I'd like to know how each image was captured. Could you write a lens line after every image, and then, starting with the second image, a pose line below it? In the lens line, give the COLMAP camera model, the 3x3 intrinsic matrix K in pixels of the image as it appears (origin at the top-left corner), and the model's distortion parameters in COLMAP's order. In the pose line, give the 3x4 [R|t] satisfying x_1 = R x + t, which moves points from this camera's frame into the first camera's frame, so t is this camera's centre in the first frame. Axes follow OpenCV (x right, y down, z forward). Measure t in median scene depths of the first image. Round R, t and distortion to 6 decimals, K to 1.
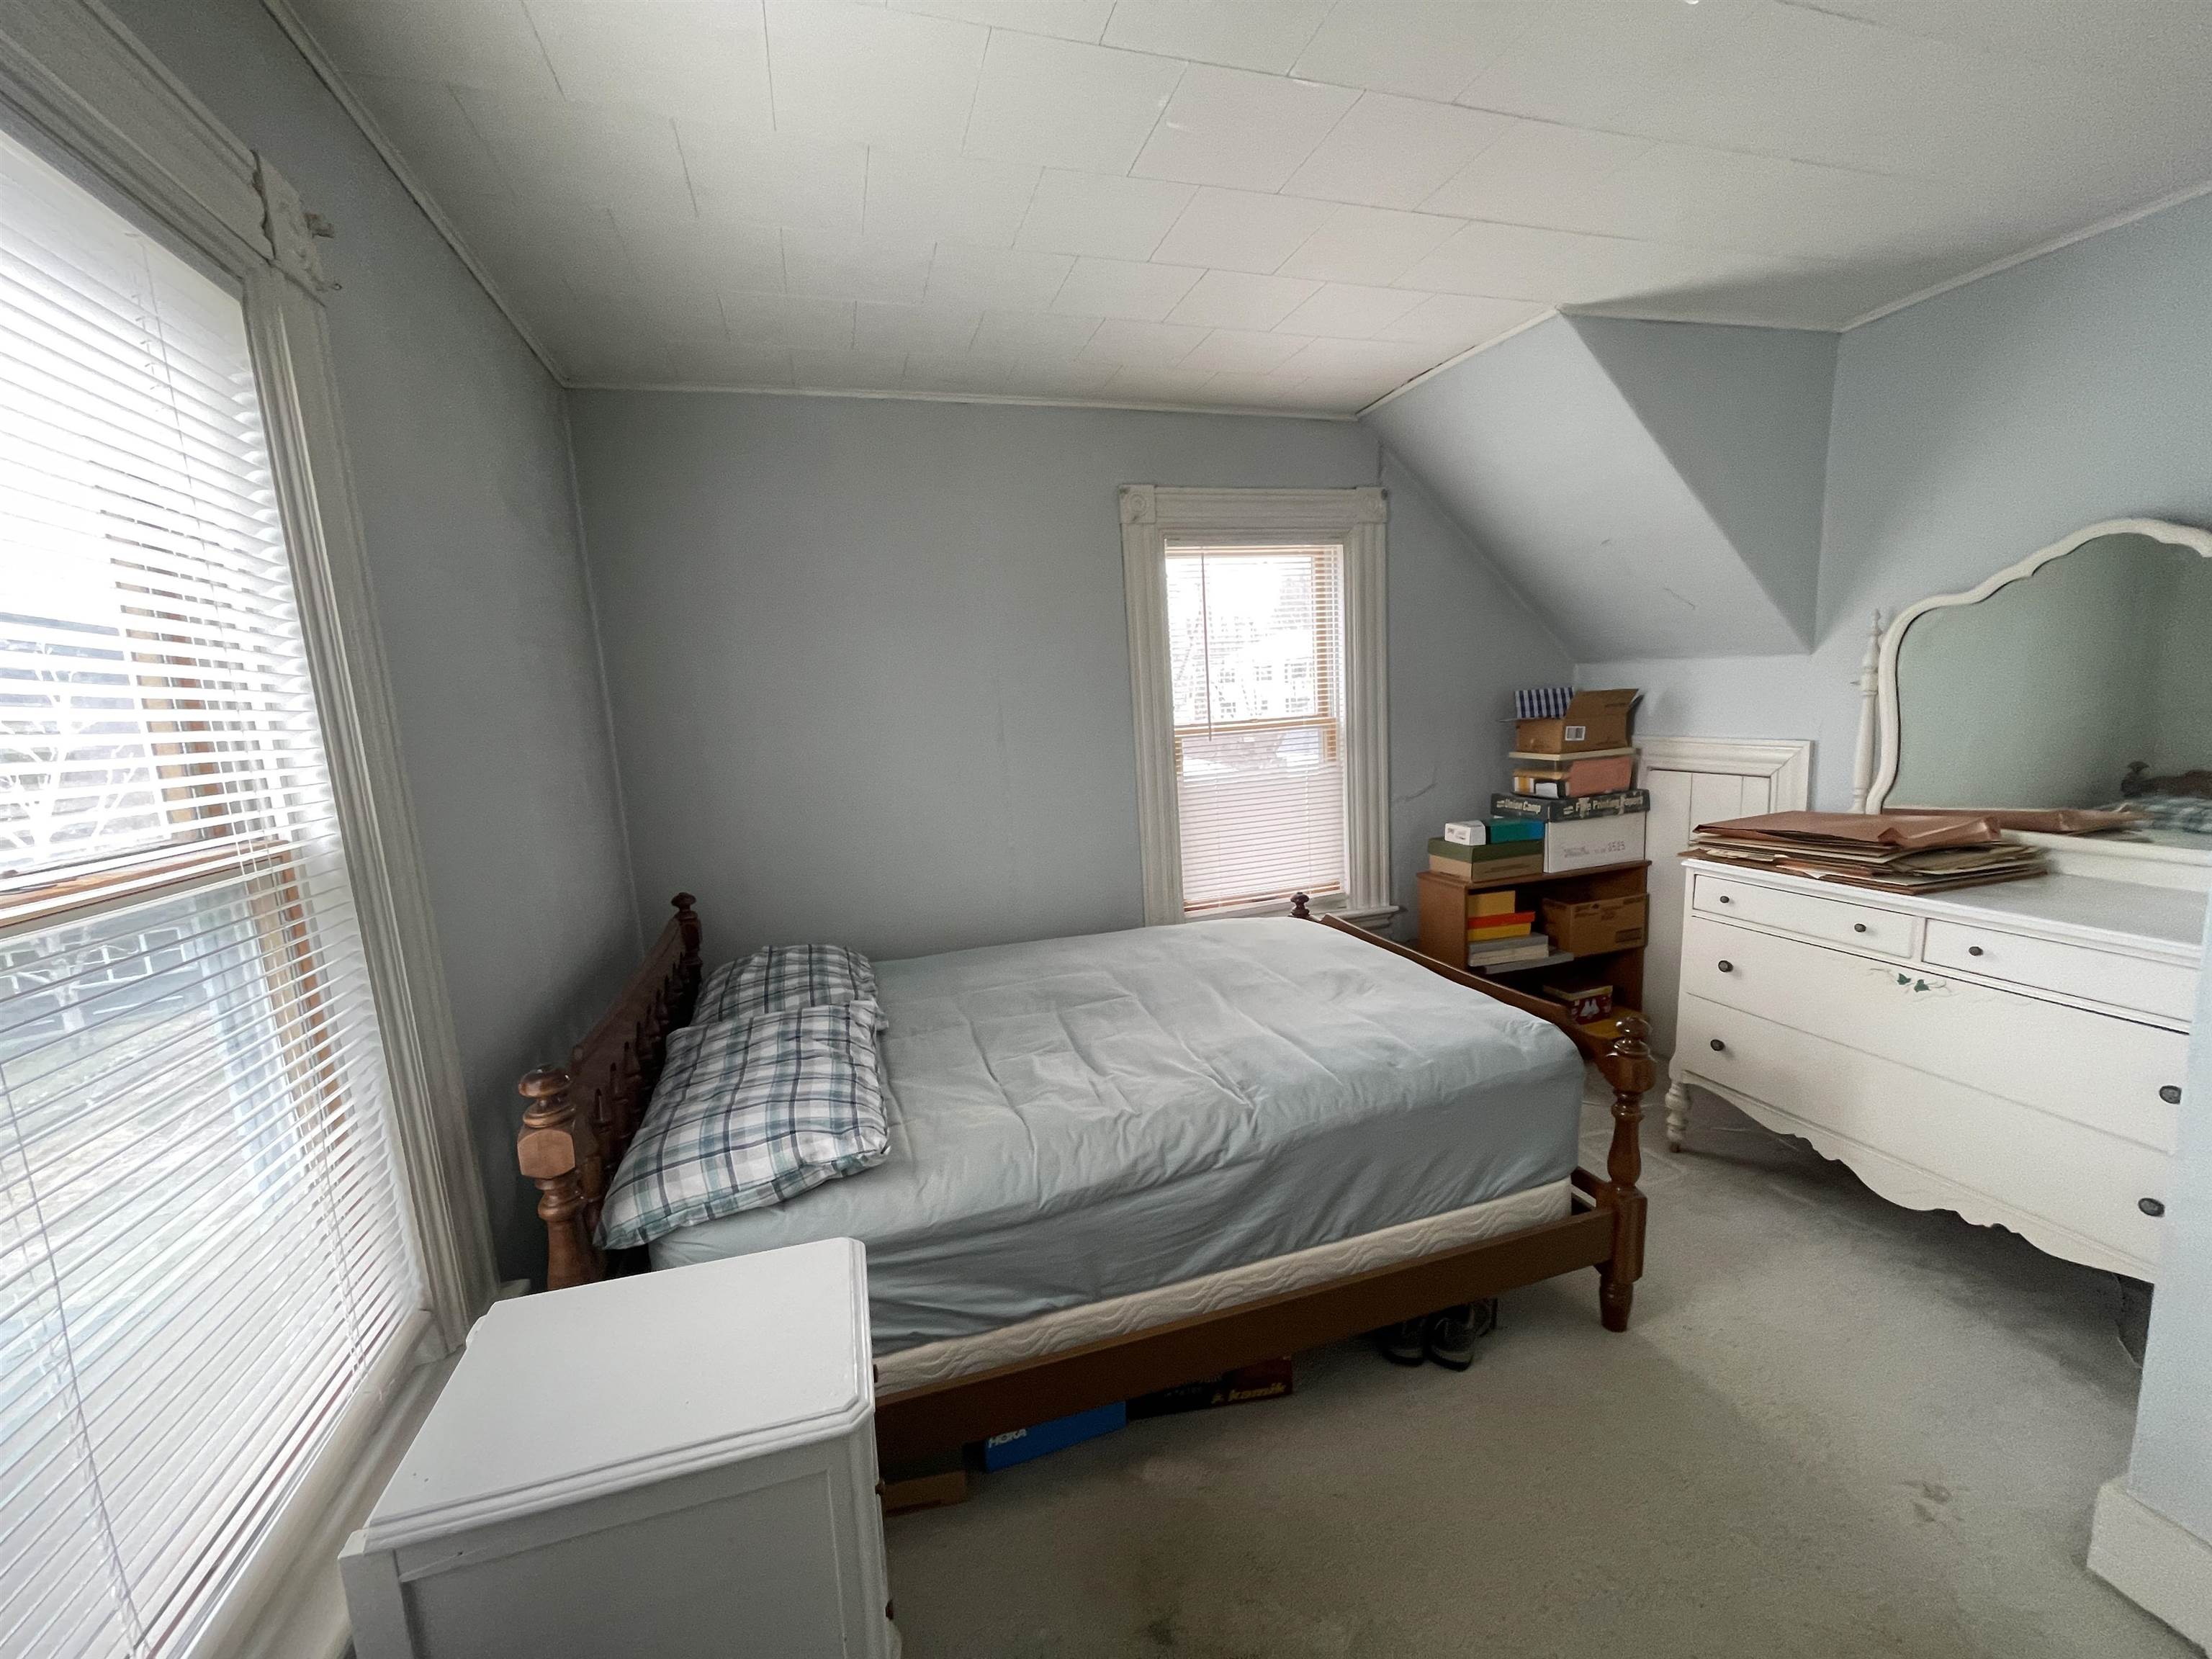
lens RADIAL K [[890.3, 0, 1101.3], [0, 890.3, 842.3], [0, 0, 1]] dist [-0.005279, -0.000705]
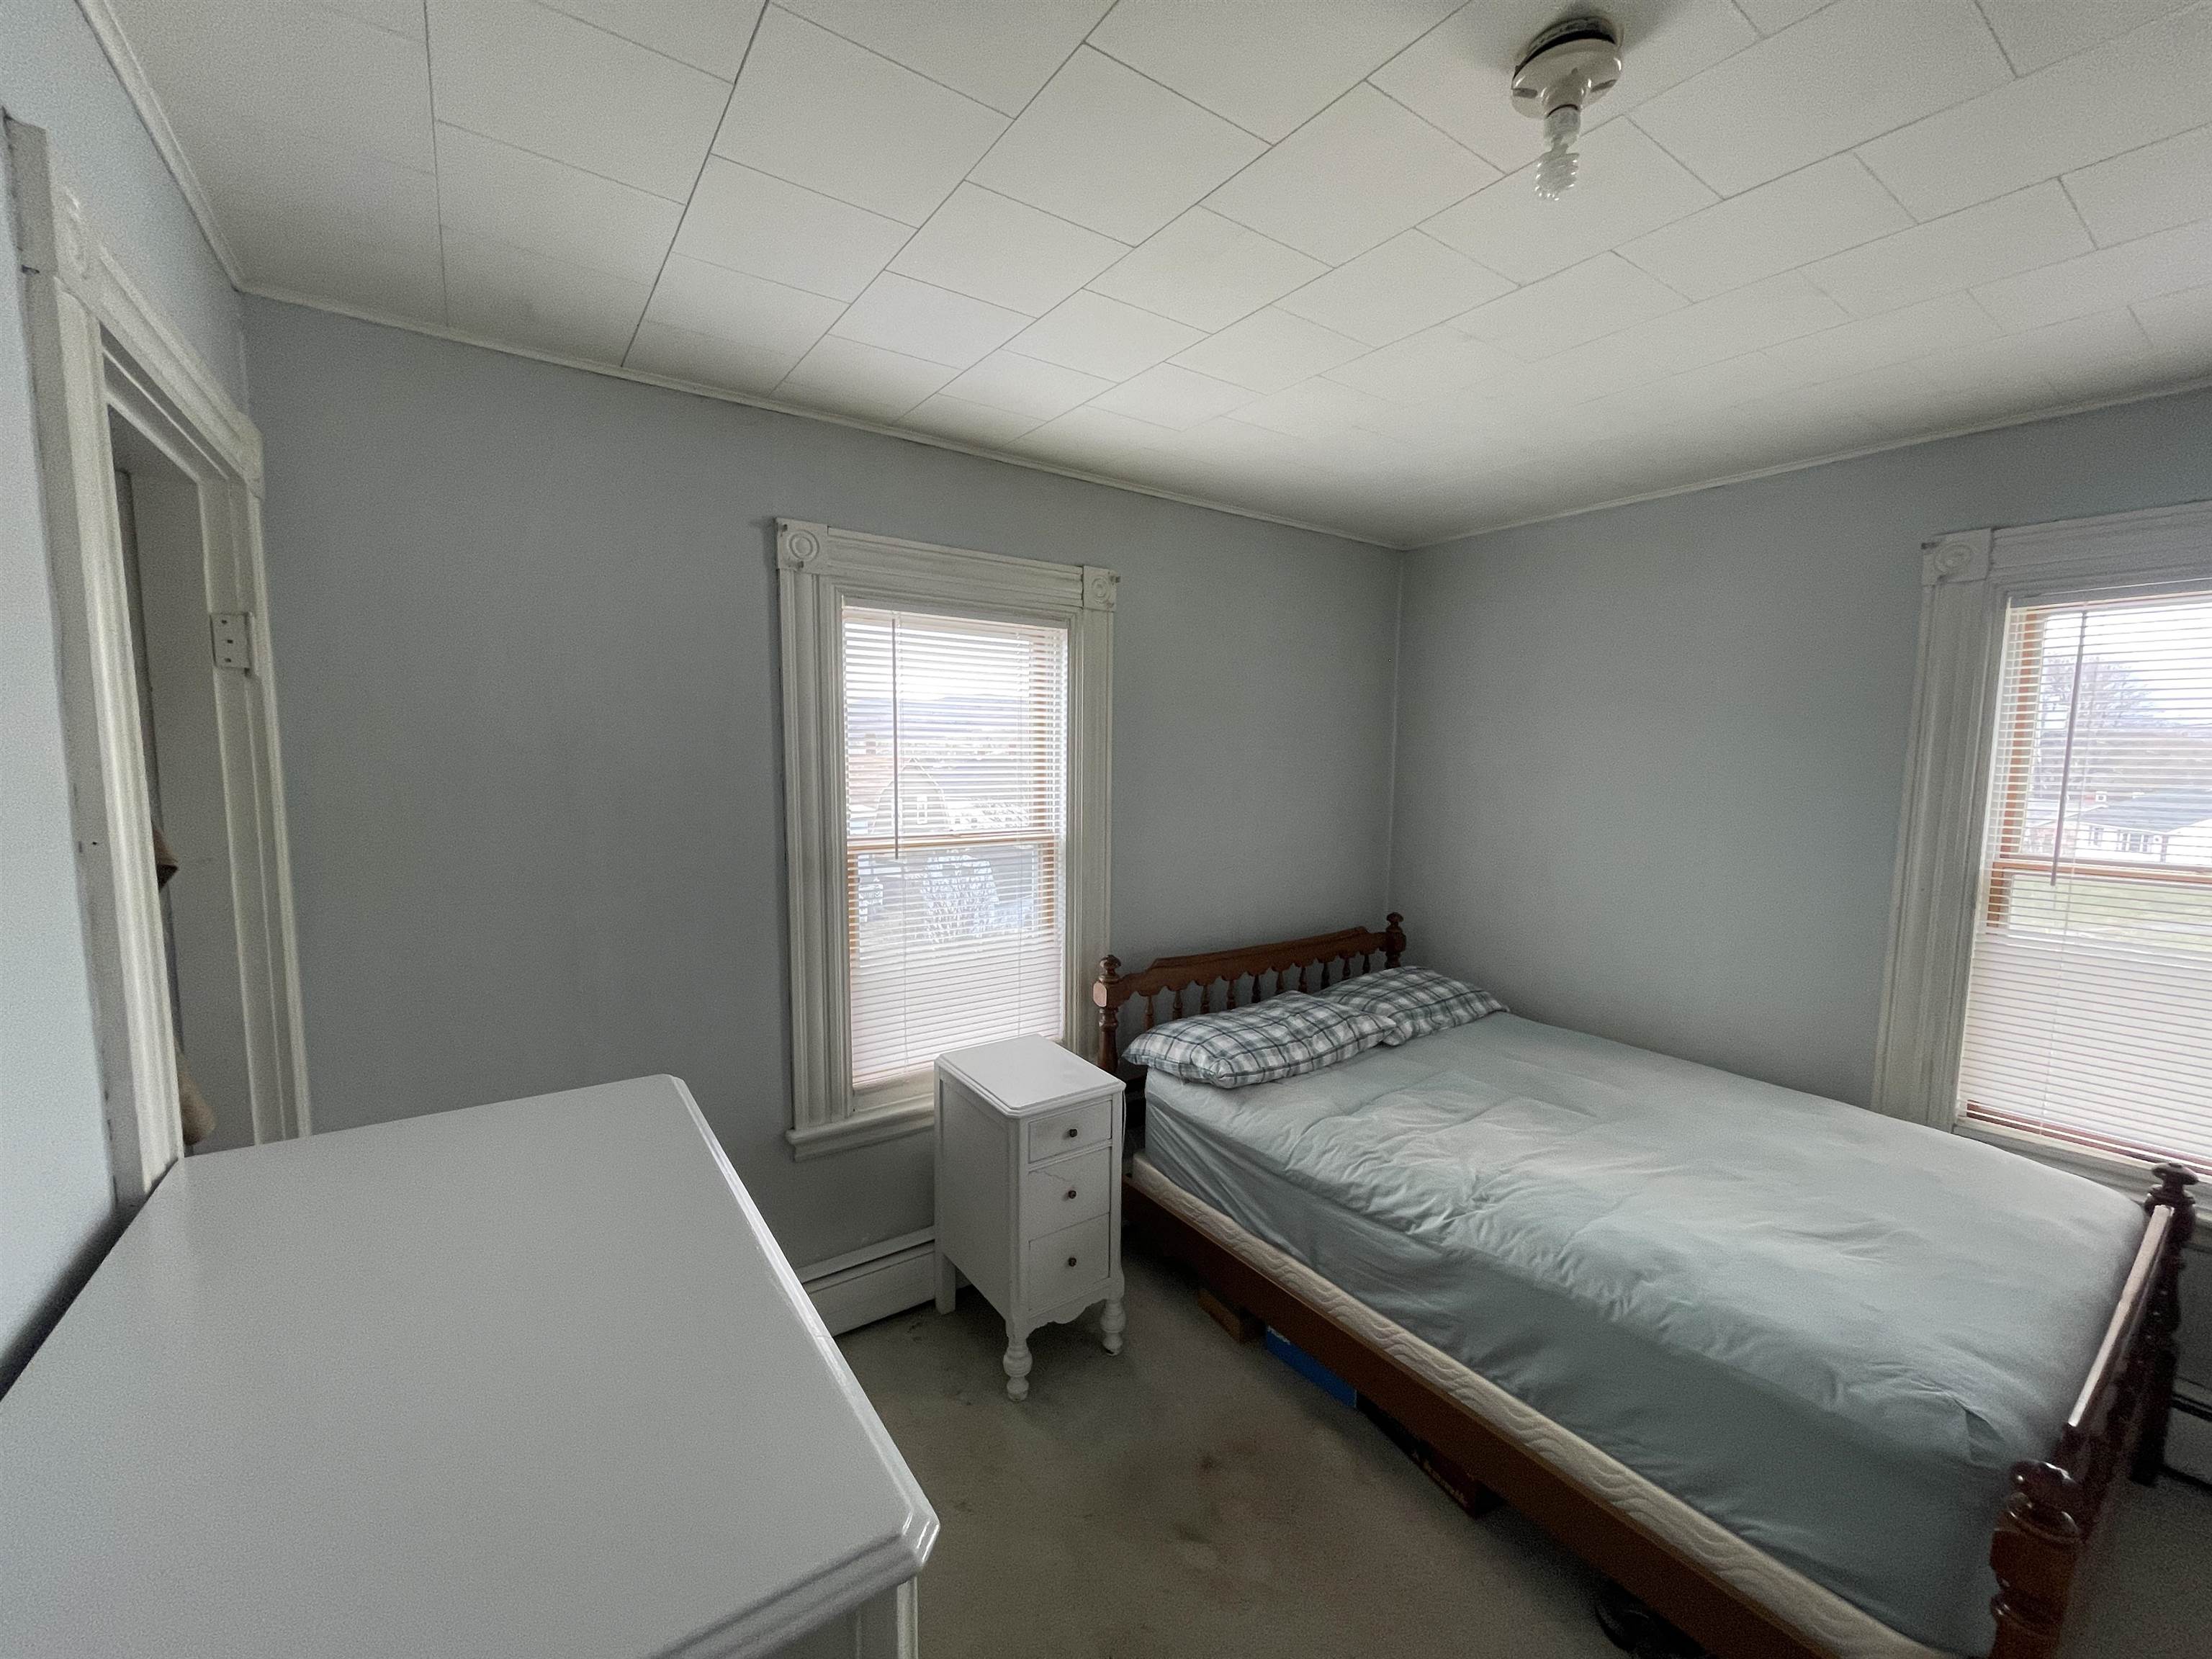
lens RADIAL K [[890.3, 0, 1101.3], [0, 890.3, 842.3], [0, 0, 1]] dist [-0.005279, -0.000705]
pose [[0.305315, 0.158077, -0.939039, 0.982927], [-0.173657, 0.978832, 0.108313, -0.176394], [0.936283, 0.130001, 0.326303, 0.195412]]
